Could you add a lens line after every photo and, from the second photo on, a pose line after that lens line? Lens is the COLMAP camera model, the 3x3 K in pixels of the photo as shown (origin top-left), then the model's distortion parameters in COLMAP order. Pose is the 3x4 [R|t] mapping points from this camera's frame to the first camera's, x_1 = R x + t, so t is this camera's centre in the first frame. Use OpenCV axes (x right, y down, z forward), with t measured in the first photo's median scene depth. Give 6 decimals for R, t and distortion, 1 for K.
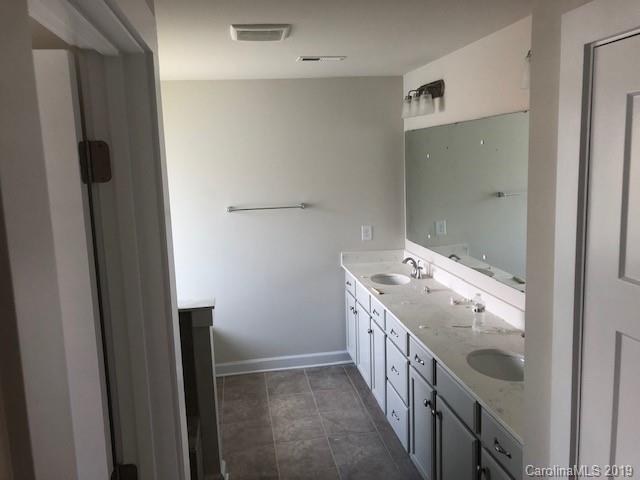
lens RADIAL K [[529.0, 0, 321.1], [0, 529.0, 240.1], [0, 0, 1]] dist [0.025796, -0.010401]
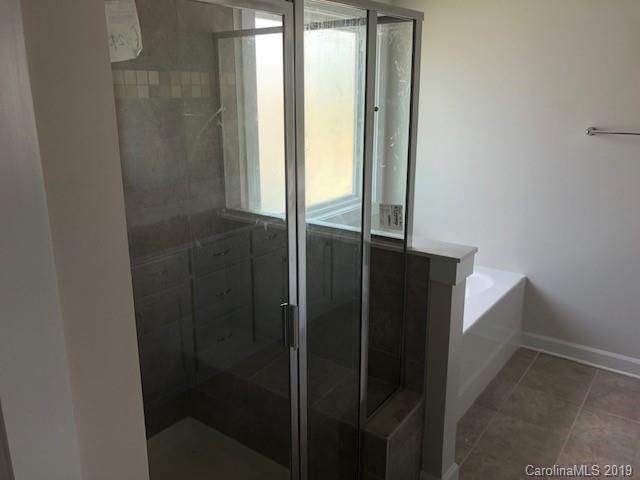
lens RADIAL K [[529.0, 0, 319.7], [0, 529.0, 234.9], [0, 0, 1]] dist [0.025796, -0.010401]
pose [[0.695028, 0.226991, -0.682210, 0.089040], [-0.138804, 0.973367, 0.182455, -0.003917], [0.705457, -0.032118, 0.708025, 0.262580]]
